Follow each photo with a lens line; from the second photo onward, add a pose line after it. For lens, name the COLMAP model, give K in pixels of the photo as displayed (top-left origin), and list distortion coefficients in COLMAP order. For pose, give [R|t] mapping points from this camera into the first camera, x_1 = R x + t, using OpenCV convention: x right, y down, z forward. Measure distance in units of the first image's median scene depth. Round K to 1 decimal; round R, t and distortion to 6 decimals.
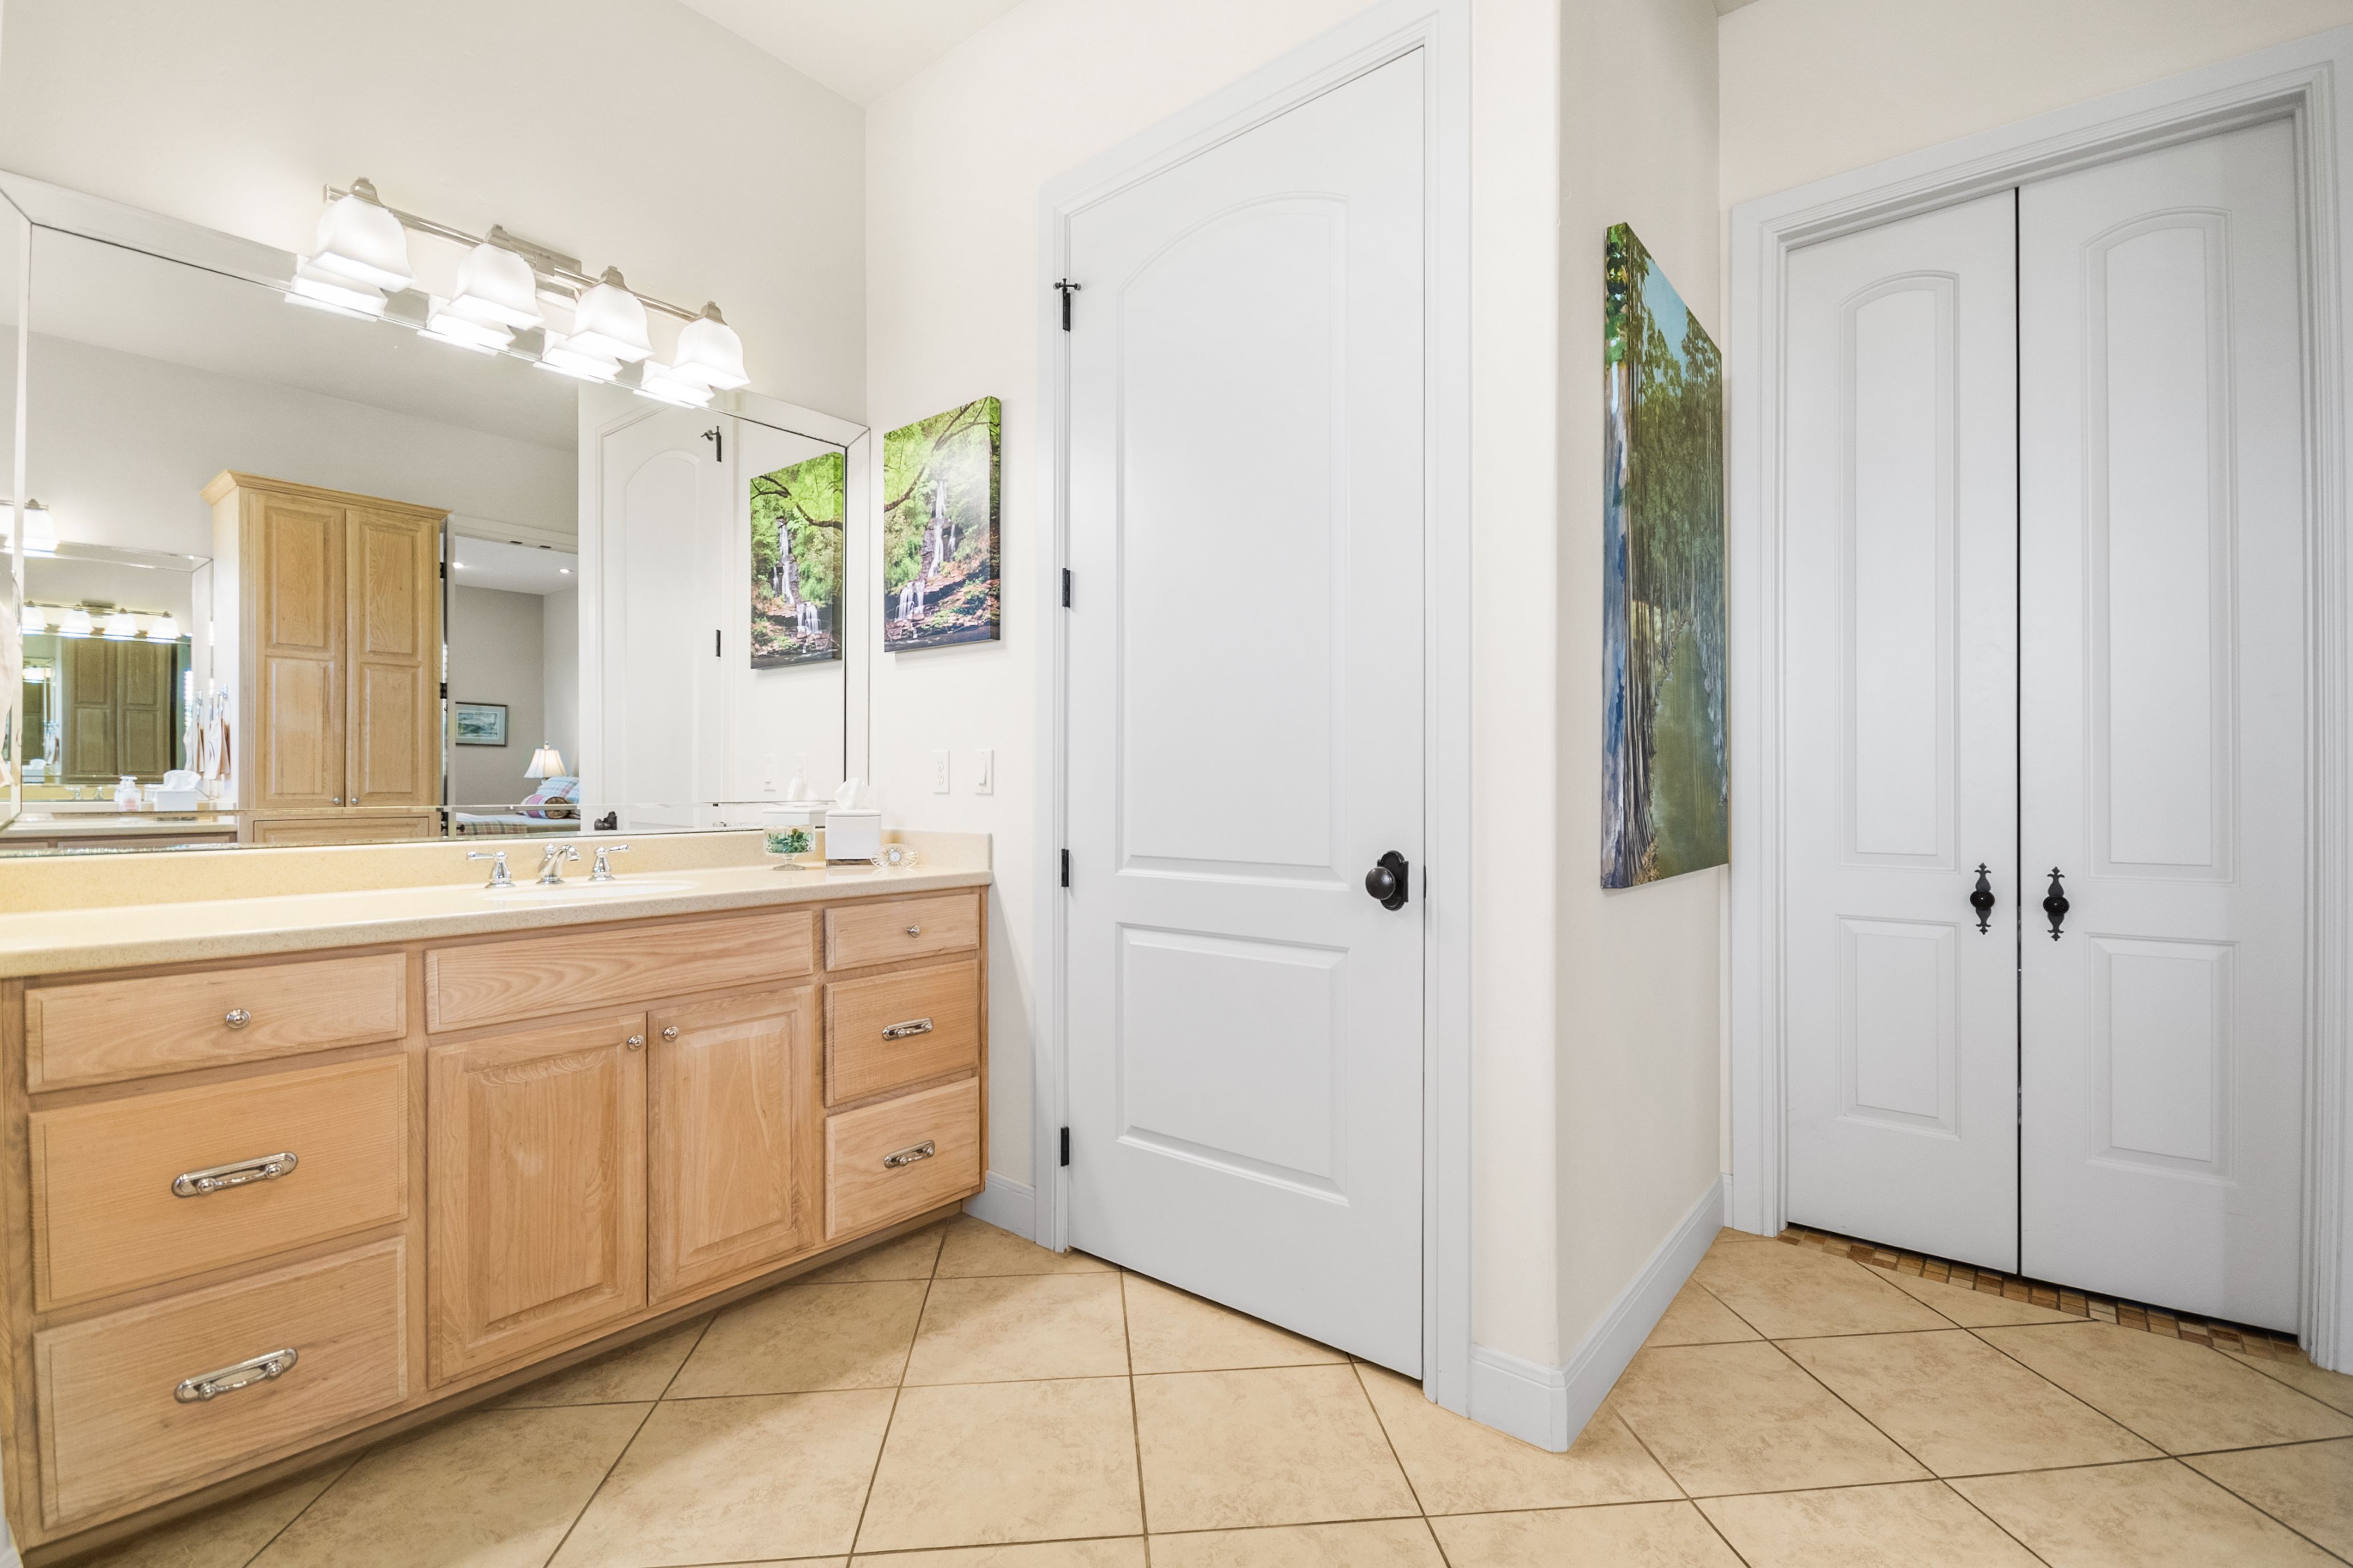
lens RADIAL K [[1044.6, 0, 1198.0], [0, 1044.6, 779.7], [0, 0, 1]] dist [0.015784, -0.012509]
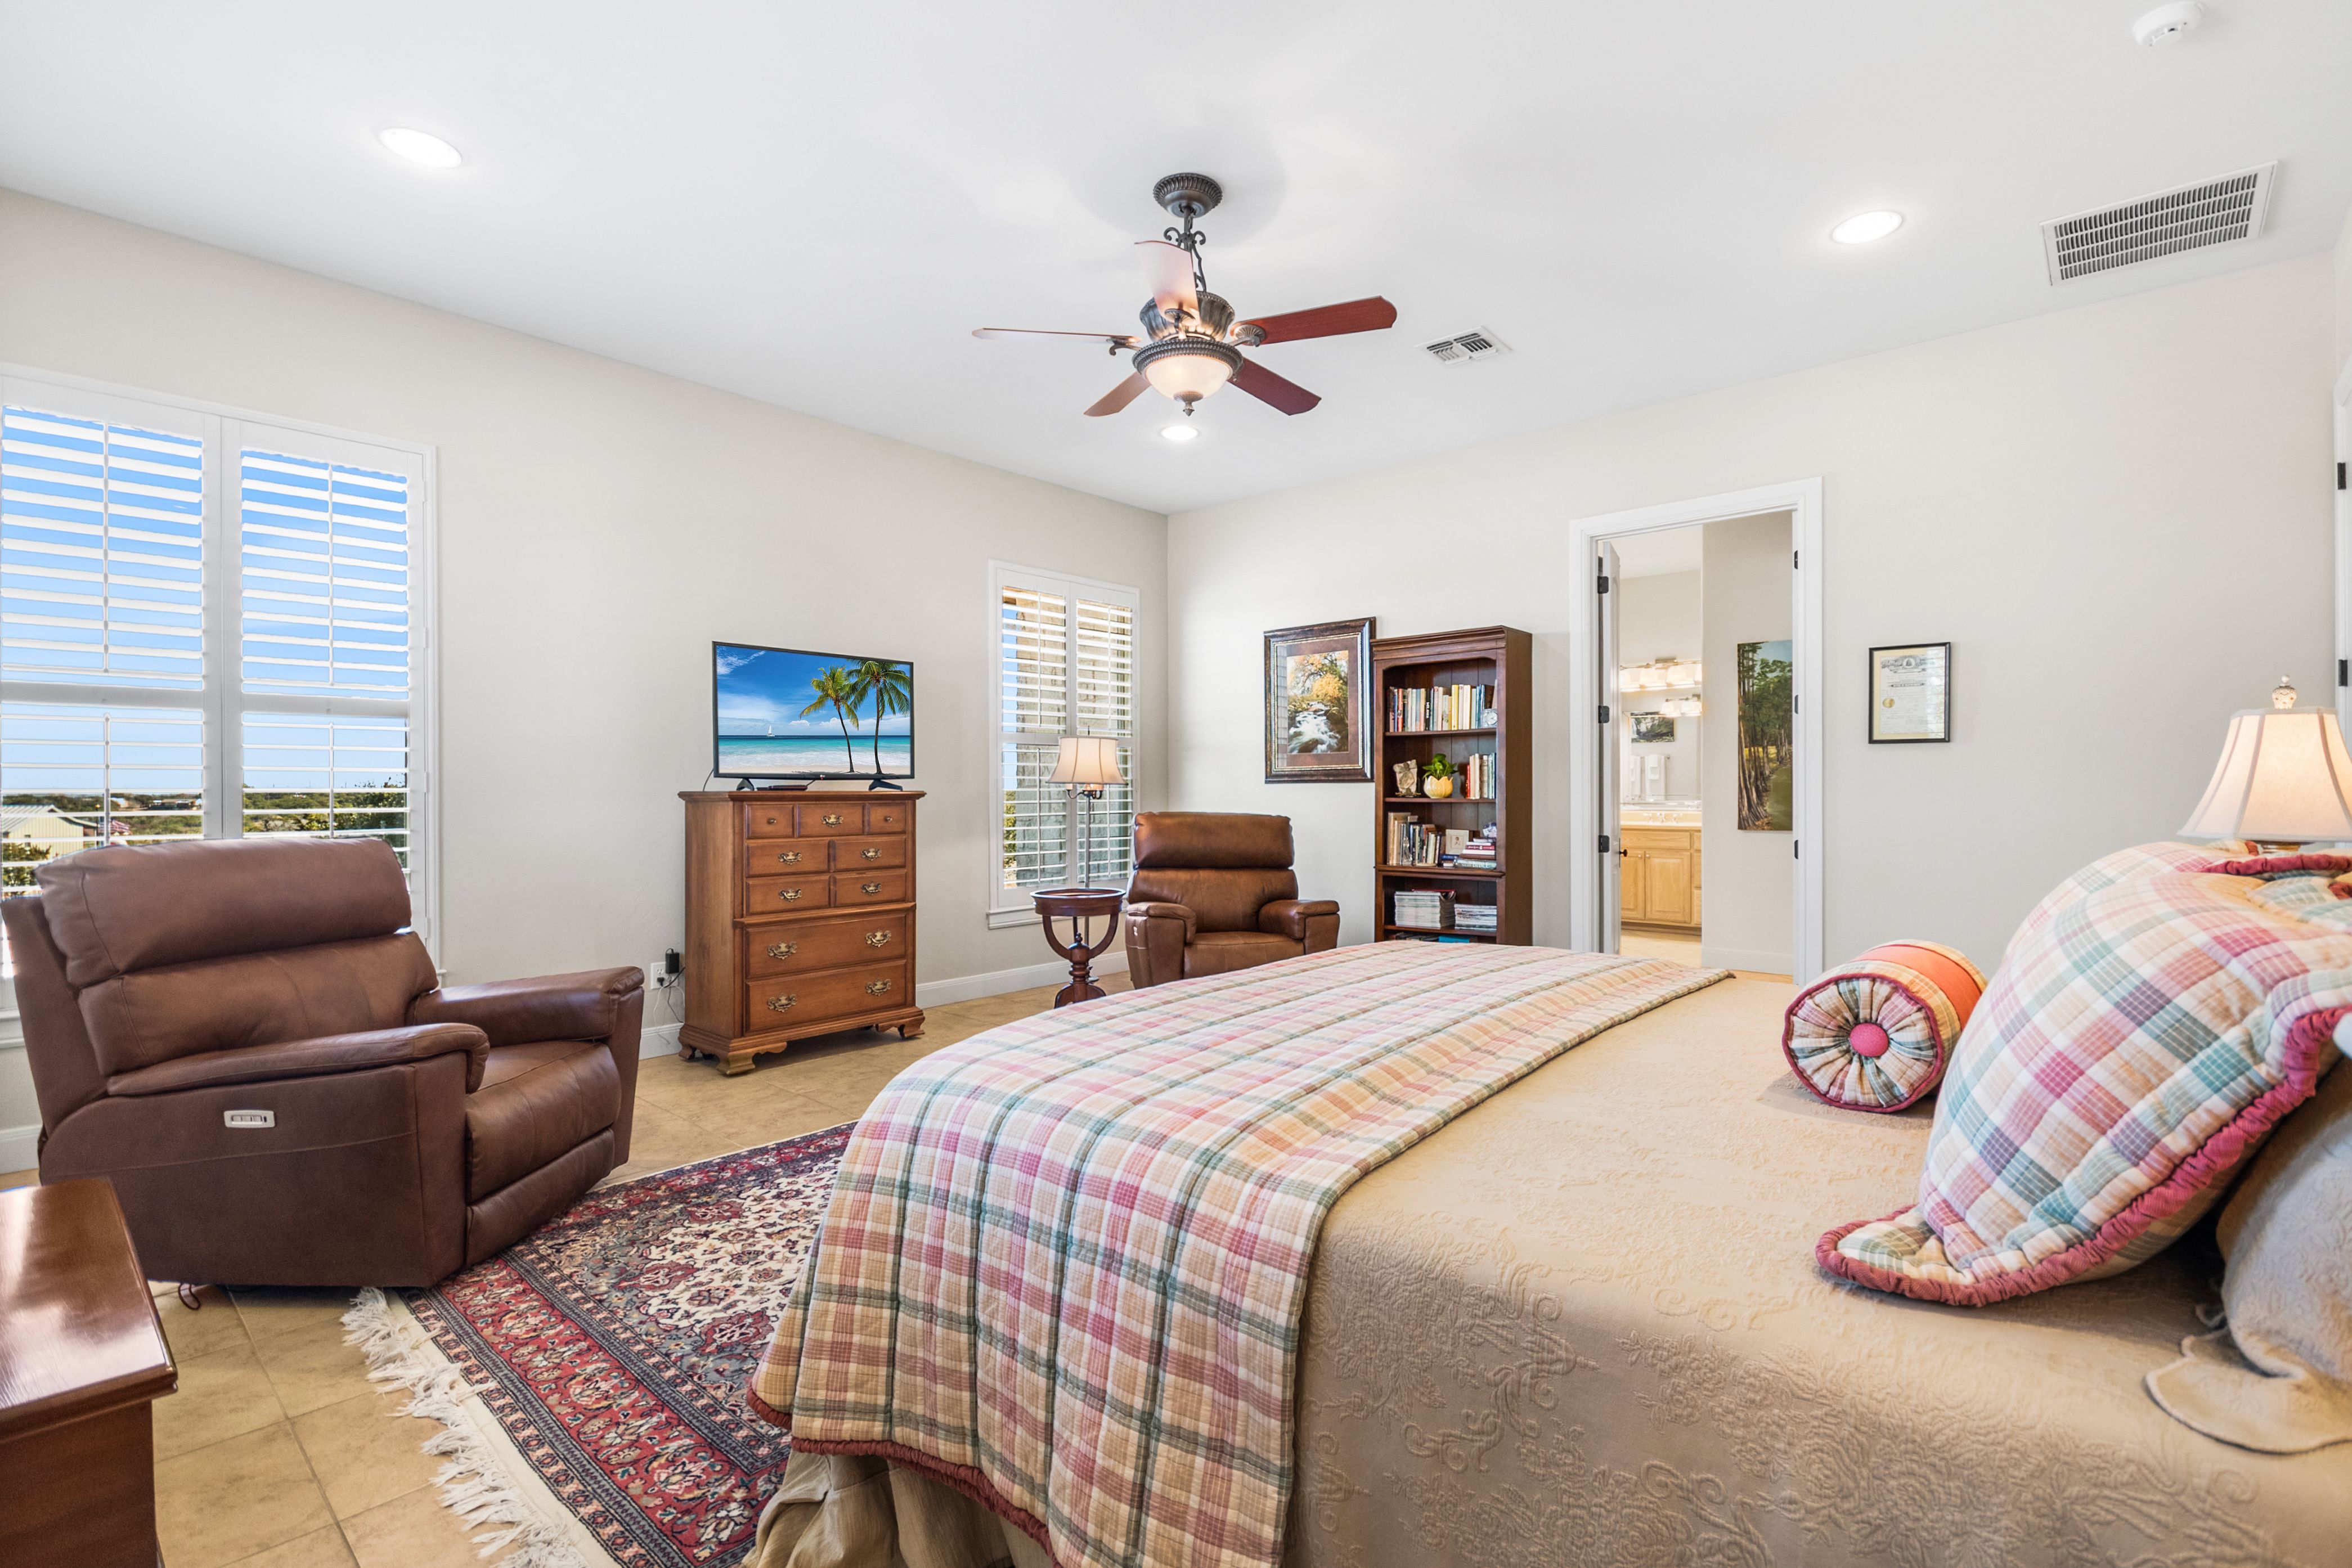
lens RADIAL K [[1044.0, 0, 1197.5], [0, 1044.0, 779.7], [0, 0, 1]] dist [0.015784, -0.012509]
pose [[-0.040362, -0.003047, -0.999180, 3.641153], [0.006350, 0.999974, -0.003306, -0.063518], [0.999165, -0.006479, -0.040342, -0.623683]]
